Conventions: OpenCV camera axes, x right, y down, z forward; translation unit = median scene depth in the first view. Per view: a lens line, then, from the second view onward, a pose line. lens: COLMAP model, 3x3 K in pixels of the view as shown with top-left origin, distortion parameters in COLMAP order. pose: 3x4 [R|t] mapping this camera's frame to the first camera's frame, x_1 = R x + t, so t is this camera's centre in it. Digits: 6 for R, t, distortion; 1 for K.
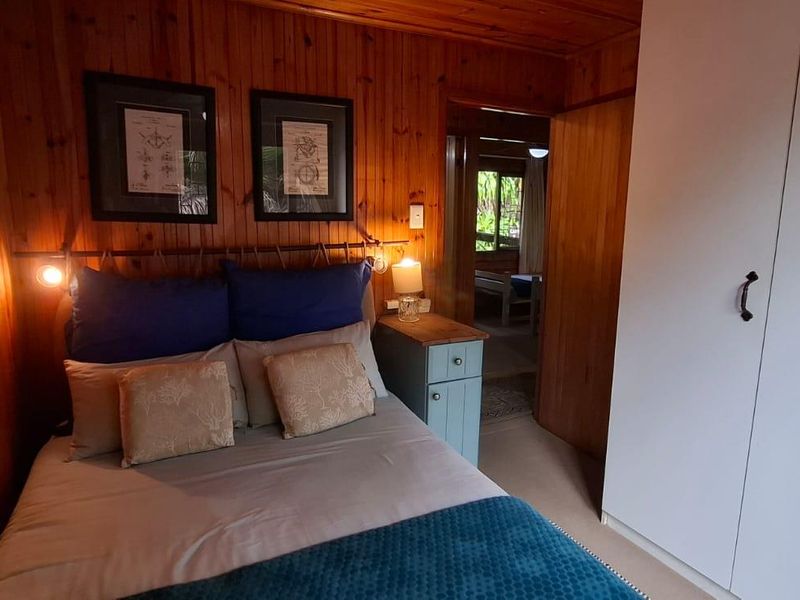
lens RADIAL K [[518.8, 0, 400.0], [0, 518.8, 300.0], [0, 0, 1]] dist [0.002742, 0.001755]
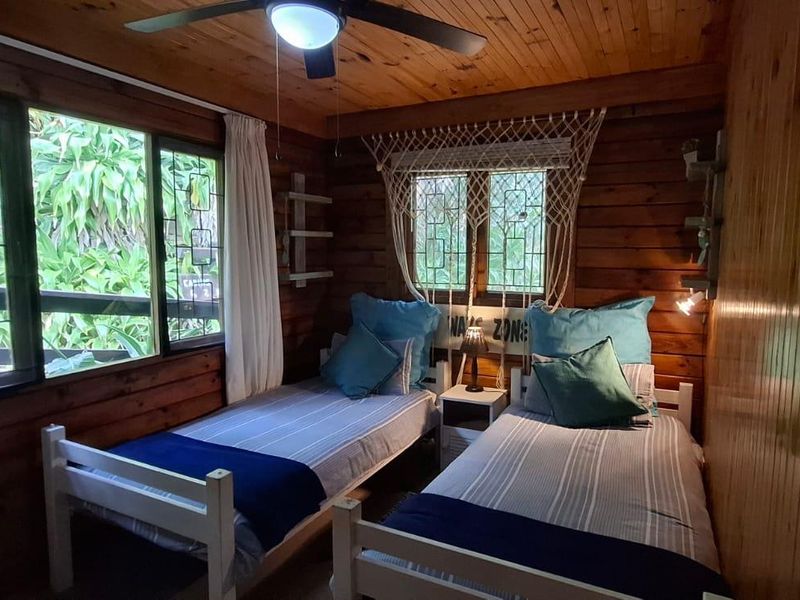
lens RADIAL K [[518.8, 0, 400.0], [0, 518.8, 300.0], [0, 0, 1]] dist [0.002742, 0.001755]
pose [[0.809707, -0.065496, 0.583167, 0.097462], [0.103554, 0.994105, -0.032132, -0.089985], [-0.577625, 0.086407, 0.811716, 0.530612]]
